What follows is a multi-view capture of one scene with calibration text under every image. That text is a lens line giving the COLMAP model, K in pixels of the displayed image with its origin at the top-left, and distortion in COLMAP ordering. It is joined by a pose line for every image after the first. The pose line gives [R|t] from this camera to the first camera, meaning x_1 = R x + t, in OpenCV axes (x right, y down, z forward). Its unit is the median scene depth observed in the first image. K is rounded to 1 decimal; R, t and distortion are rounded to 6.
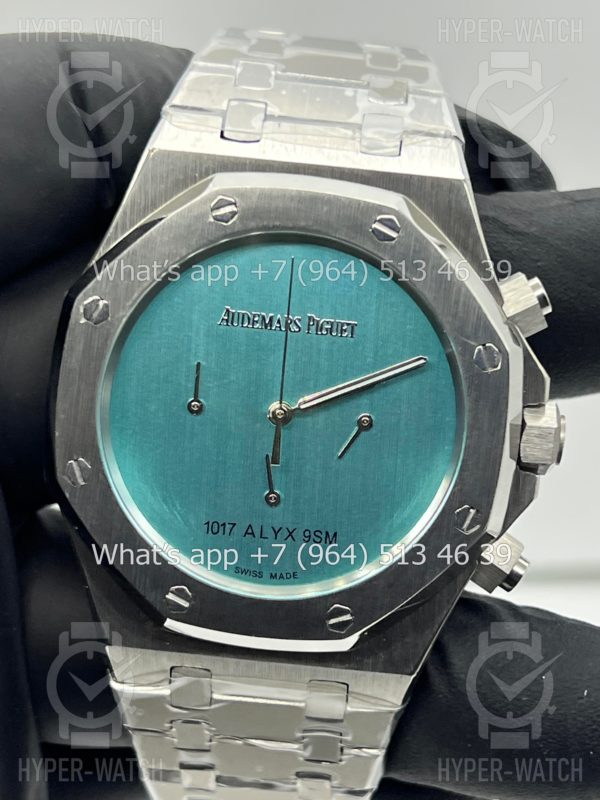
lens RADIAL K [[1877.2, 0, 306.6], [0, 1877.2, 439.6], [0, 0, 1]] dist [0.134711, 0.000000]
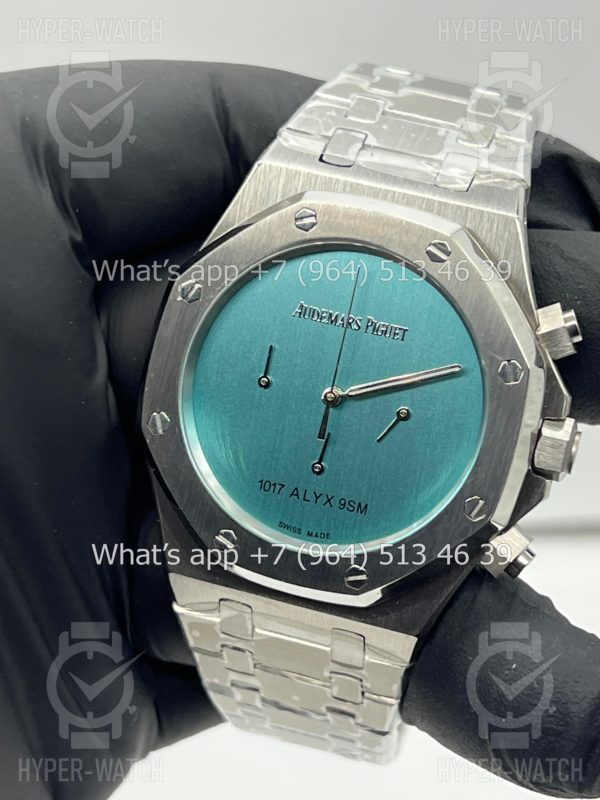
lens RADIAL K [[1877.2, 0, 300.5], [0, 1877.2, 399.7], [0, 0, 1]] dist [0.134711, 0.000000]
pose [[0.972518, 0.131135, -0.192384, 0.191468], [-0.134668, 0.990876, -0.005343, -0.003285], [0.189928, 0.031104, 0.981305, -0.155641]]
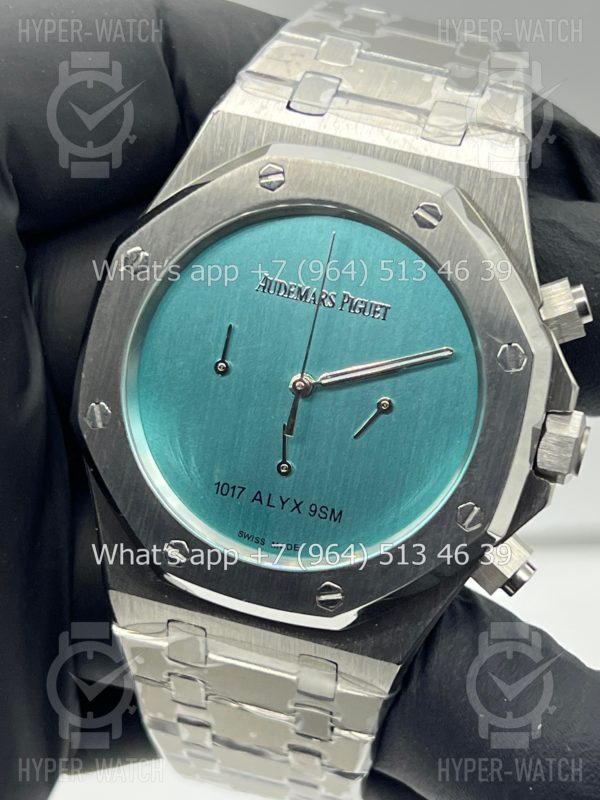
lens RADIAL K [[1877.2, 0, 304.4], [0, 1877.2, 419.7], [0, 0, 1]] dist [0.134711, 0.000000]
pose [[0.979913, 0.137007, -0.144914, 0.134499], [-0.137759, 0.990454, 0.004876, -0.000921], [0.144198, 0.015185, 0.989432, 0.005669]]
